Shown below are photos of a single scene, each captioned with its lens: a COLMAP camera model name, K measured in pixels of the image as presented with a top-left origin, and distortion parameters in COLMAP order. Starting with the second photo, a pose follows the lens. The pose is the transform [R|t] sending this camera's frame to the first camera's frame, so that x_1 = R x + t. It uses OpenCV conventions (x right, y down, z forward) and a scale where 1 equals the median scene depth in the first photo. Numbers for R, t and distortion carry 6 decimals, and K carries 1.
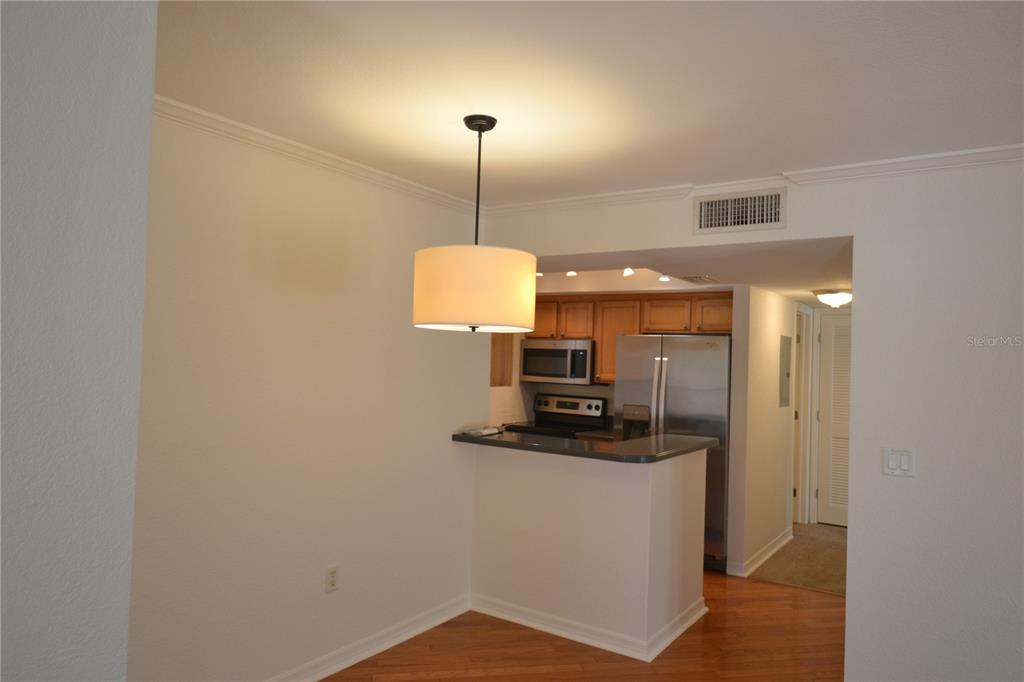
lens RADIAL K [[694.6, 0, 507.0], [0, 694.6, 339.8], [0, 0, 1]] dist [0.057439, -0.061885]
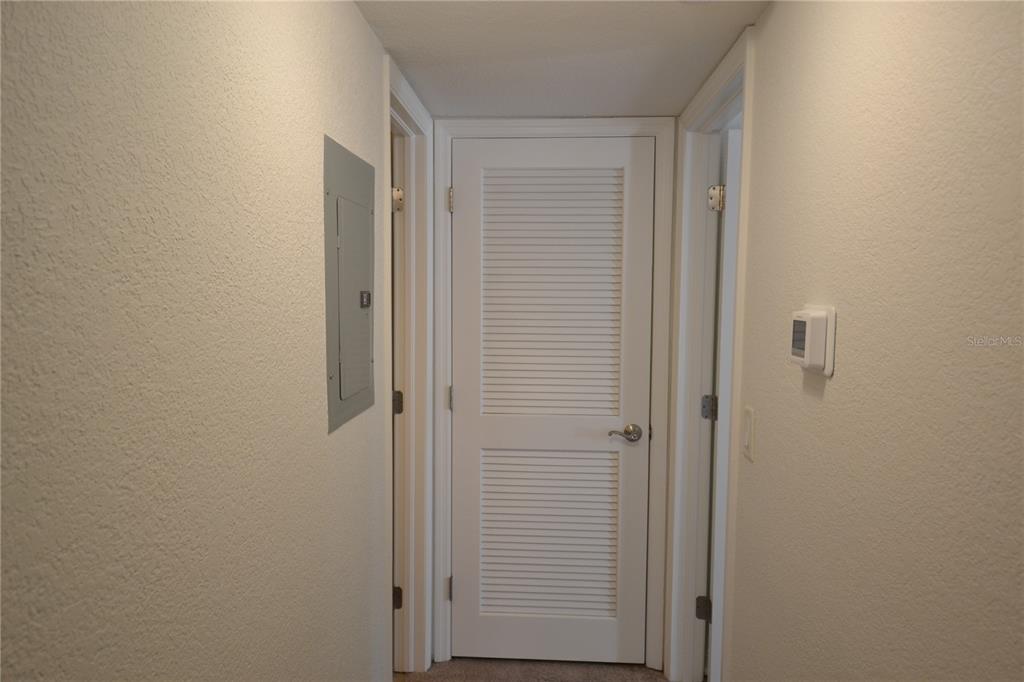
lens RADIAL K [[695.2, 0, 507.4], [0, 695.2, 338.4], [0, 0, 1]] dist [0.049029, -0.059609]
pose [[0.858325, -0.063703, 0.509137, 0.319013], [0.006505, 0.993534, 0.113345, 0.035695], [-0.513066, -0.093975, 0.853189, 0.759444]]
